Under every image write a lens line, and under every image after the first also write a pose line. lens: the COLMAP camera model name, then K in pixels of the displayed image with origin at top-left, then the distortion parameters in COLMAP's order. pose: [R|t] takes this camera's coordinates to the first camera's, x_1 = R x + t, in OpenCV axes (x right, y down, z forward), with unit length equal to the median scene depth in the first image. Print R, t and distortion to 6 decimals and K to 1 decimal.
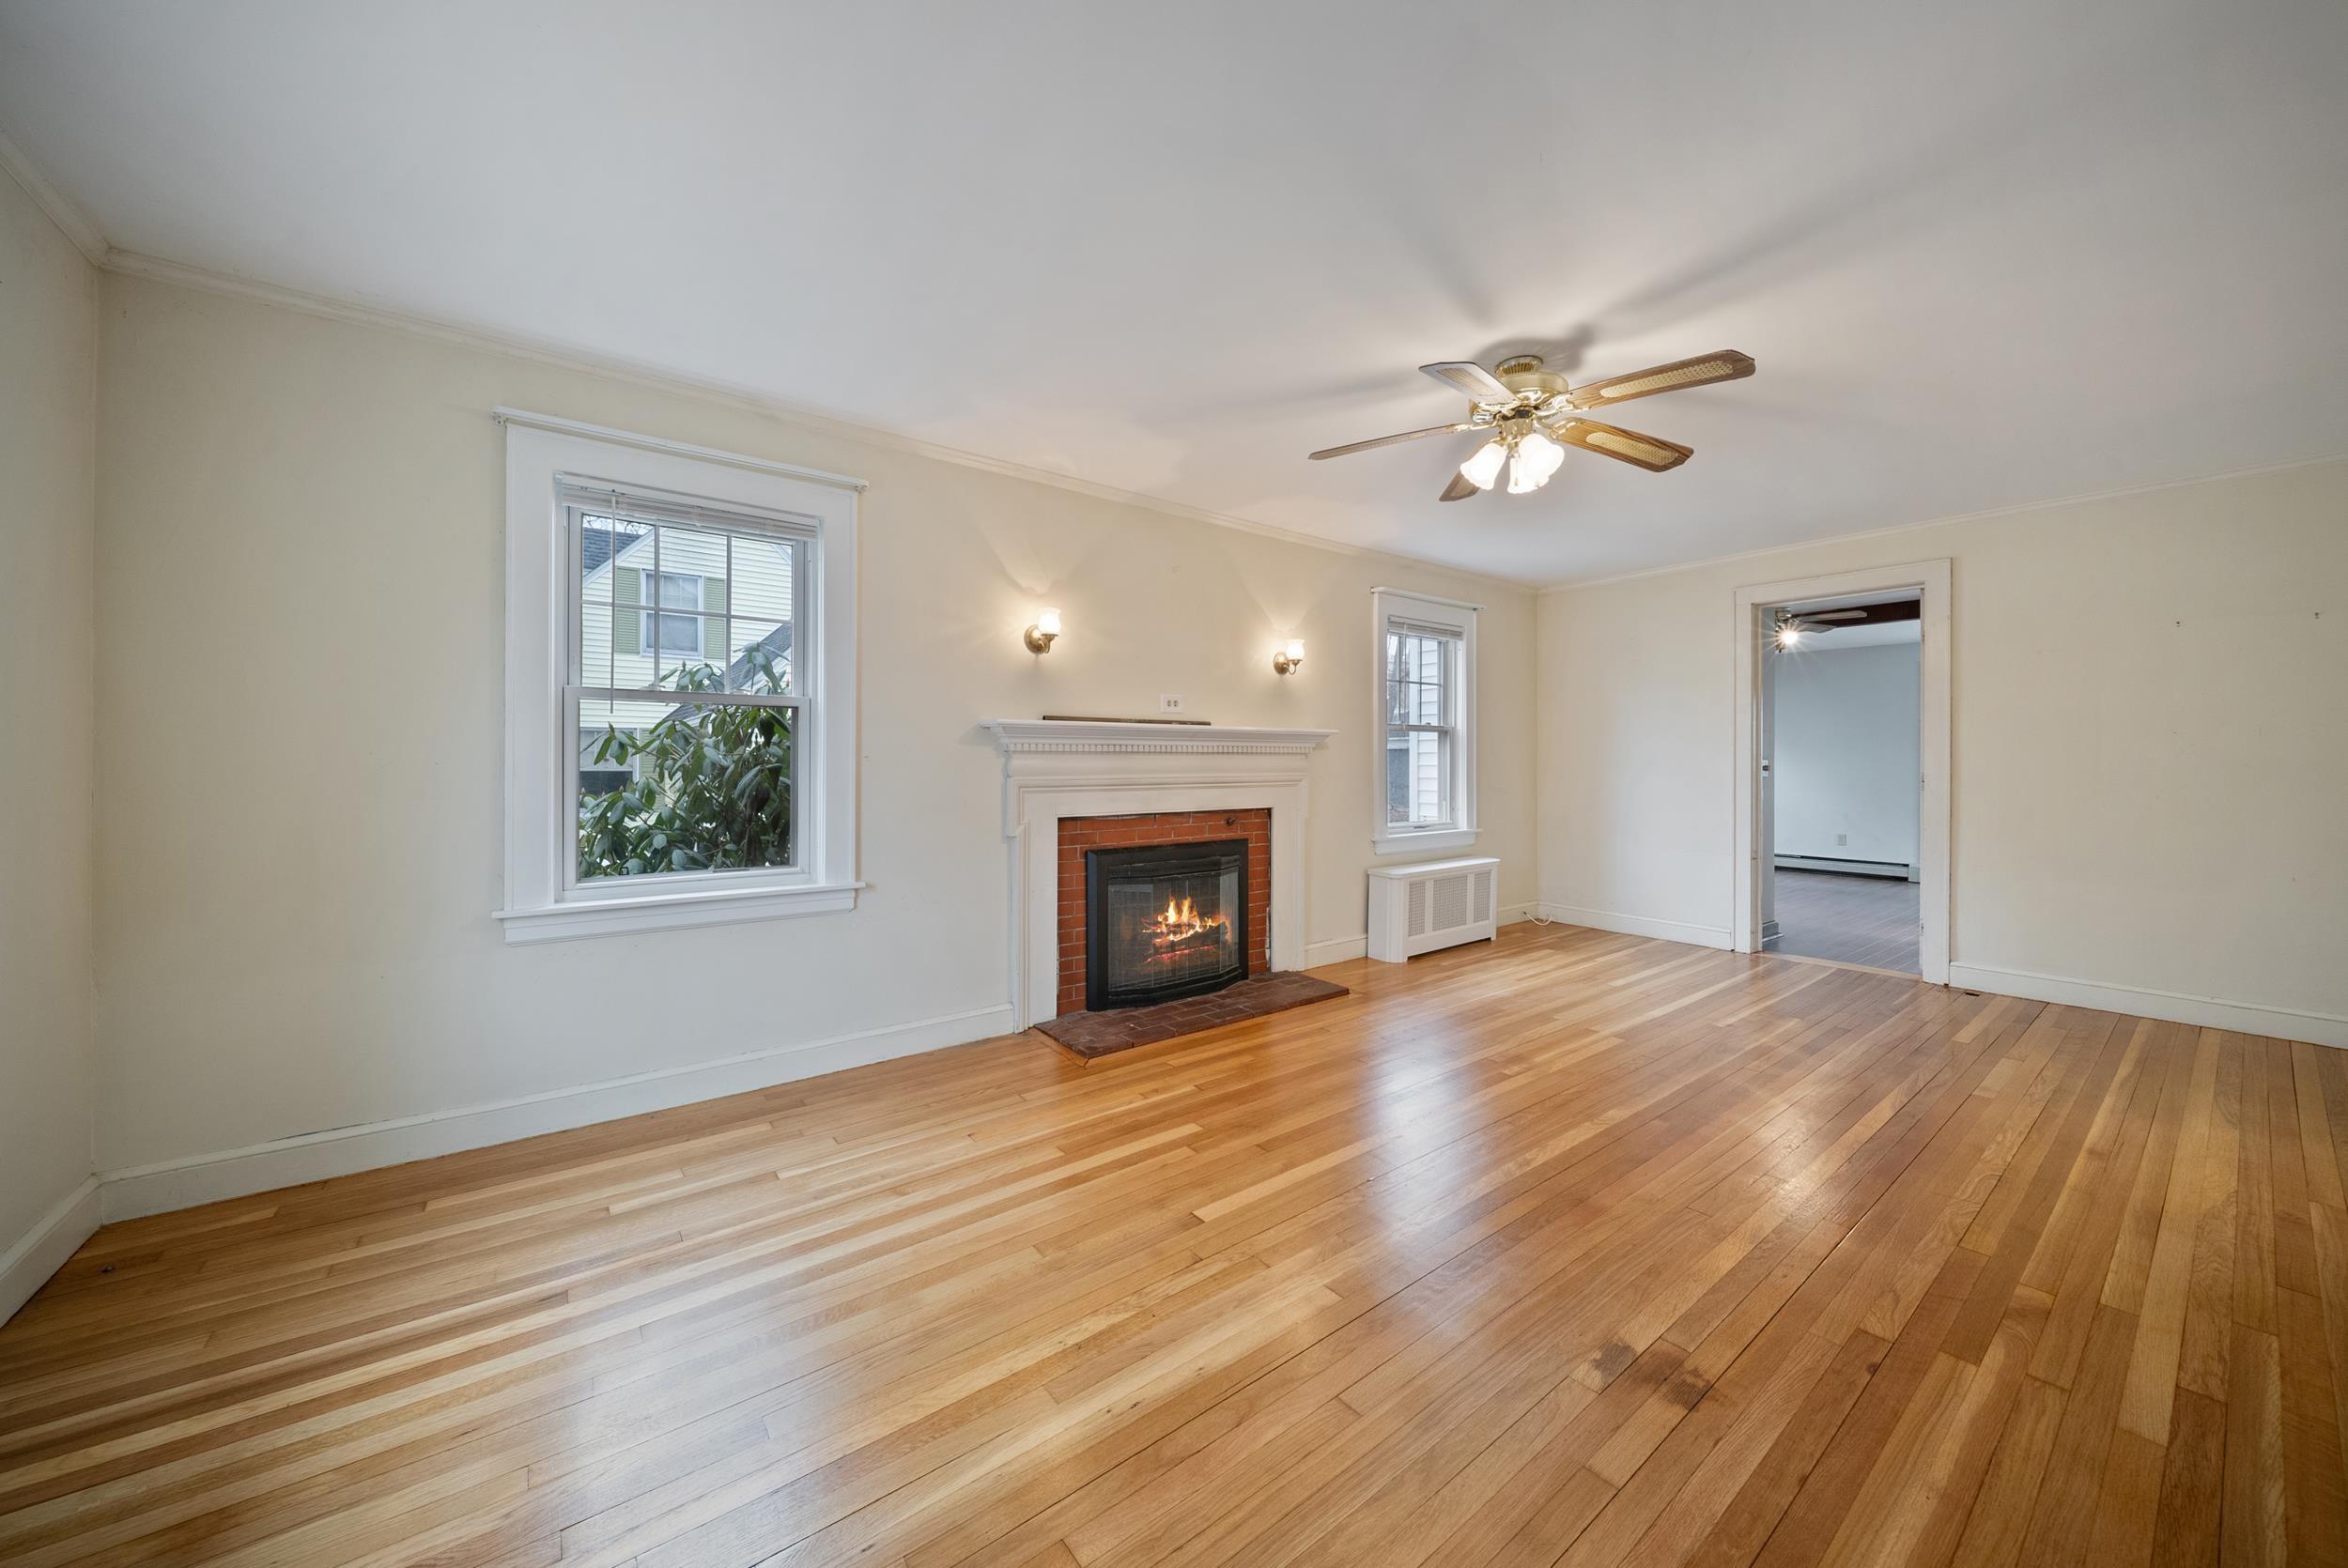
lens RADIAL K [[823.0, 0, 1178.6], [0, 823.0, 780.0], [0, 0, 1]] dist [0.012576, -0.007724]
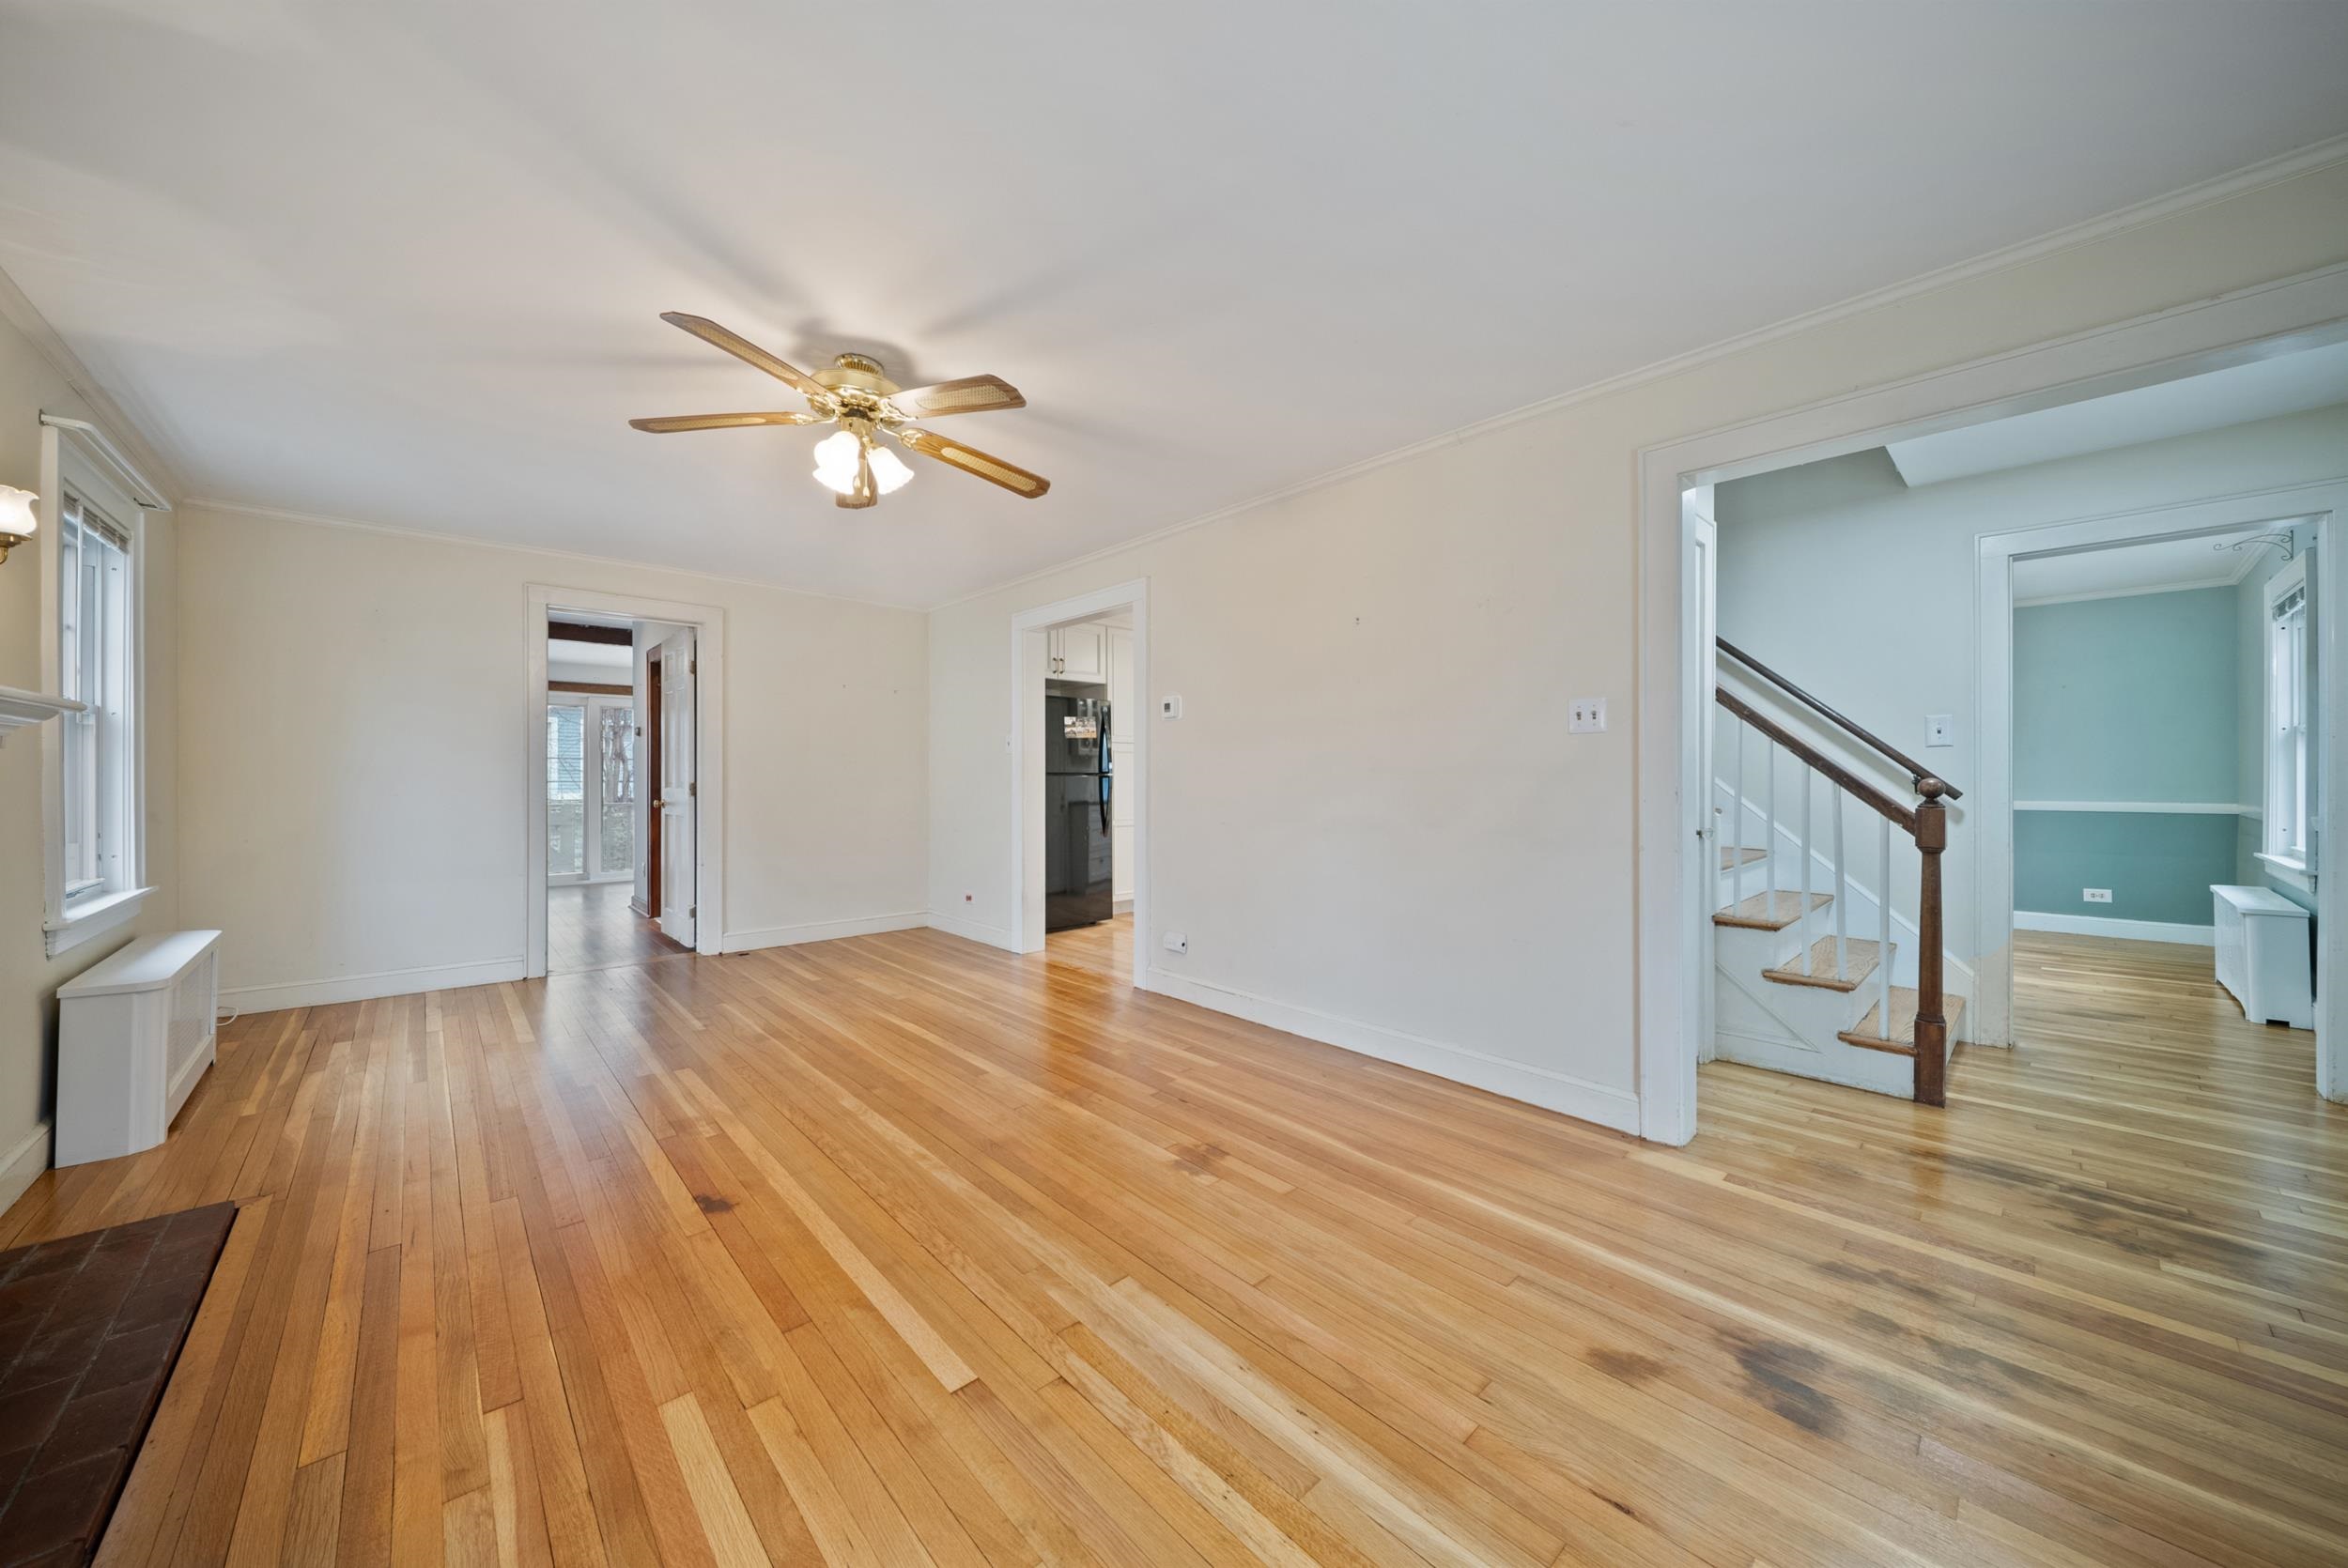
lens RADIAL K [[827.0, 0, 1179.9], [0, 827.0, 795.5], [0, 0, 1]] dist [0.014576, -0.007649]
pose [[-0.098107, -0.025871, 0.994840, -0.697359], [0.020837, 0.999390, 0.028044, -0.012669], [-0.994958, 0.023481, -0.097508, 0.841599]]
